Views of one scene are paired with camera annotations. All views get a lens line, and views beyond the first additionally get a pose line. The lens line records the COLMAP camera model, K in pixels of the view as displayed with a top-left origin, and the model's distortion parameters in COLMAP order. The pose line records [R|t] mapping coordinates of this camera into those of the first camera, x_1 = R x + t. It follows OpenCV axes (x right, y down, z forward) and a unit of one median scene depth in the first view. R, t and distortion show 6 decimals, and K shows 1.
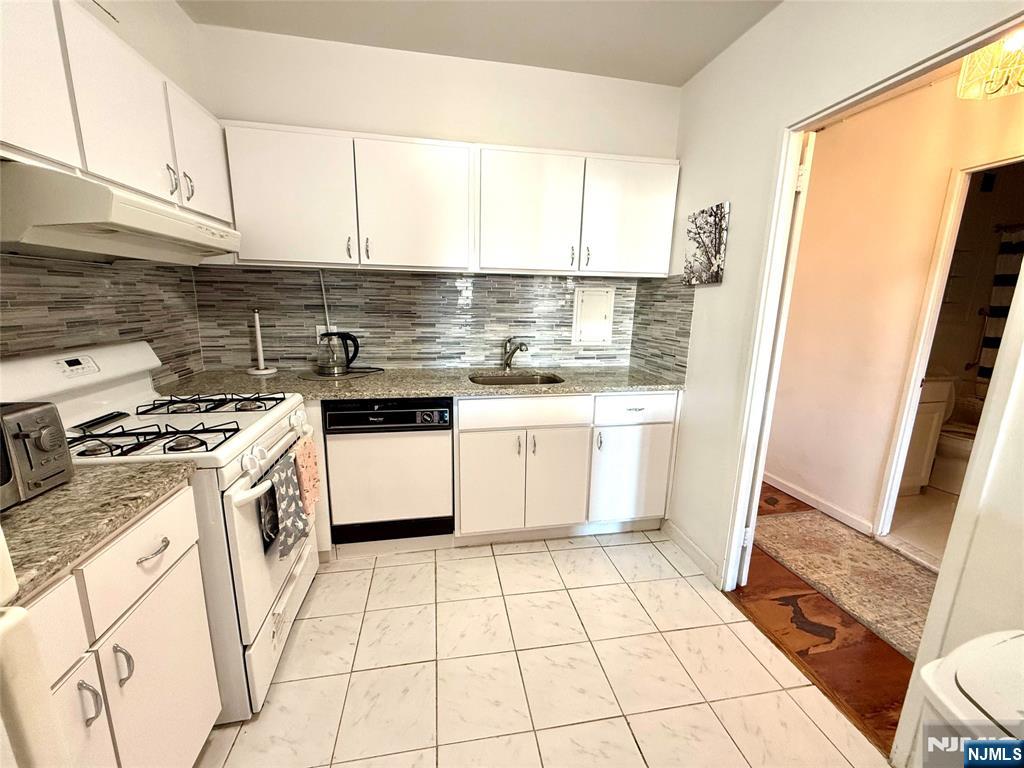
lens RADIAL K [[409.1, 0, 507.5], [0, 409.1, 376.3], [0, 0, 1]] dist [0.001483, 0.000083]
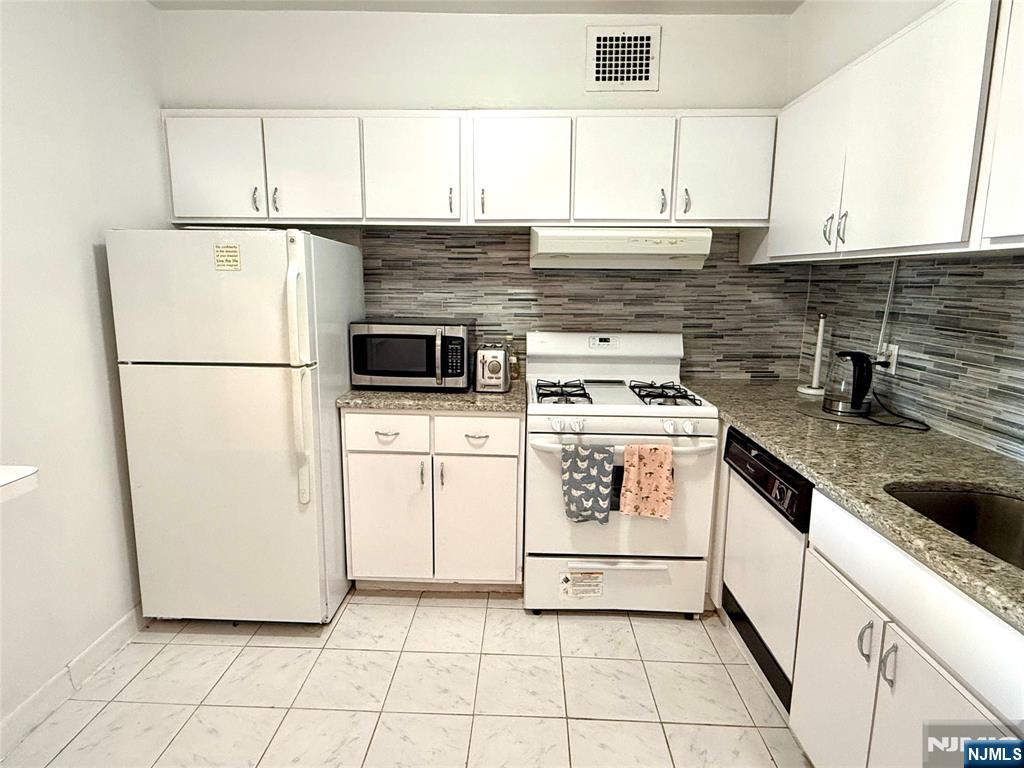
lens RADIAL K [[567.1, 0, 509.0], [0, 567.1, 370.6], [0, 0, 1]] dist [0.005097, 0.000608]
pose [[-0.205322, 0.136206, -0.969170, 0.665401], [-0.195093, 0.964698, 0.176909, -0.144469], [0.959053, 0.225401, -0.171501, 0.676574]]
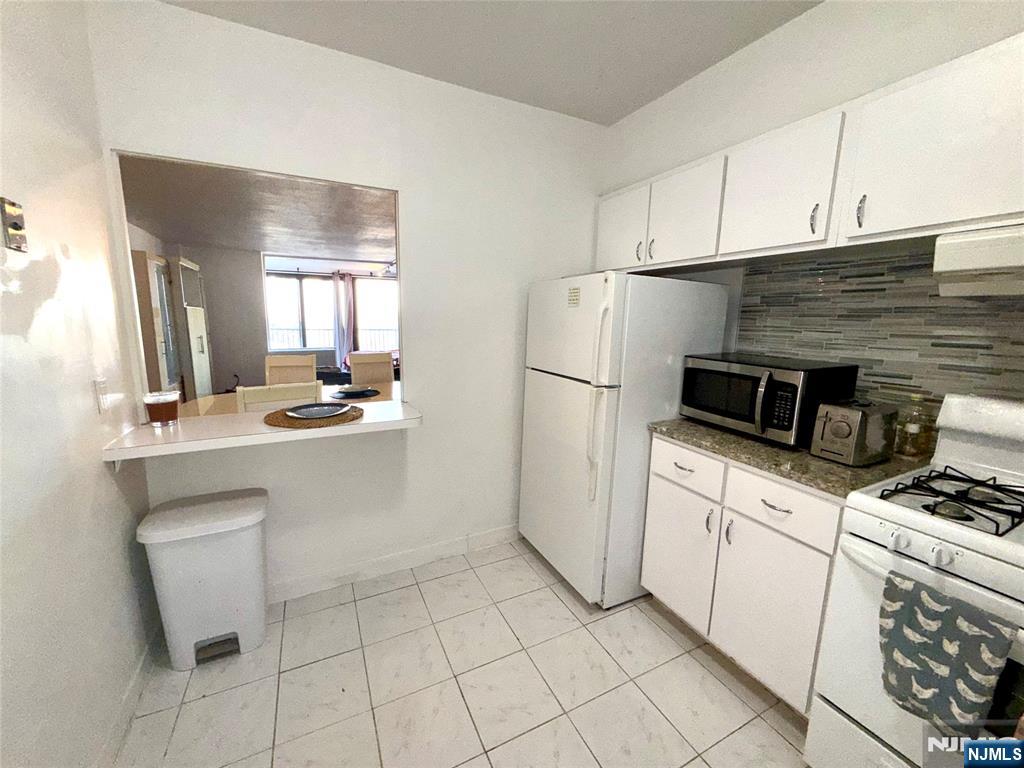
lens RADIAL K [[409.1, 0, 507.5], [0, 409.1, 376.3], [0, 0, 1]] dist [0.001483, 0.000083]
pose [[-0.960875, 0.005222, -0.276932, 0.203074], [-0.085352, 0.945586, 0.313979, -0.174456], [0.263503, 0.325332, -0.908144, 0.866949]]
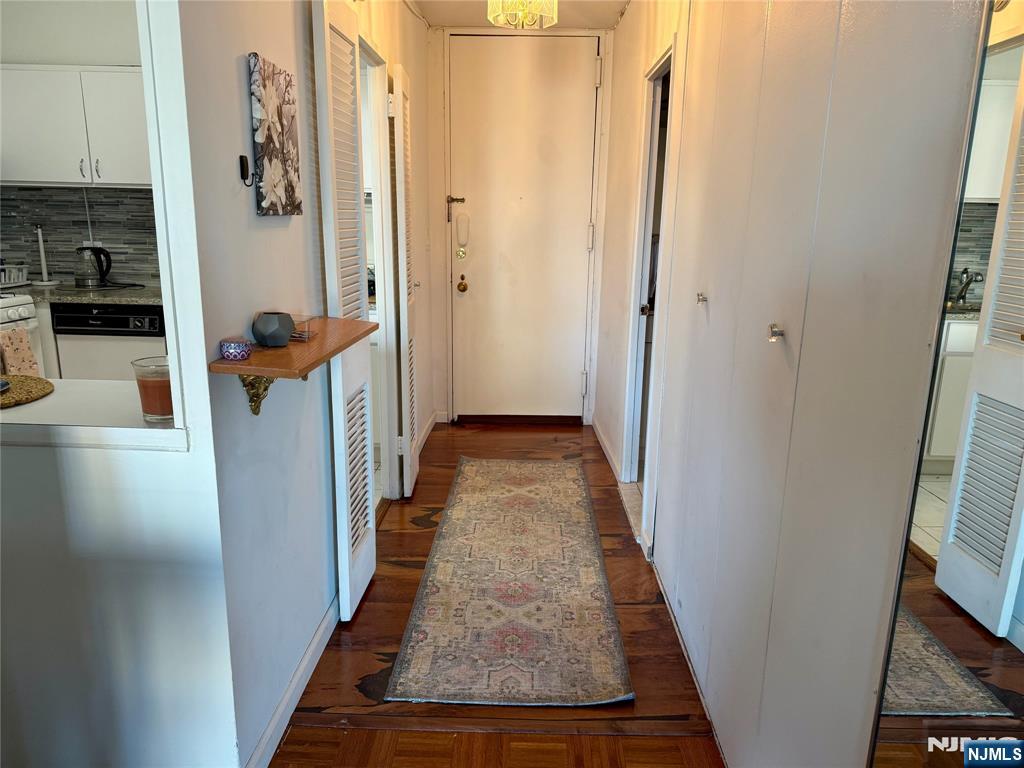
lens RADIAL K [[709.1, 0, 512.0], [0, 709.1, 384.0], [0, 0, 1]] dist [-0.001158, -0.002820]
pose [[0.980568, 0.047809, -0.190266, 1.111092], [-0.039568, 0.998117, 0.046880, 0.128634], [0.192149, -0.038440, 0.980613, -0.658607]]
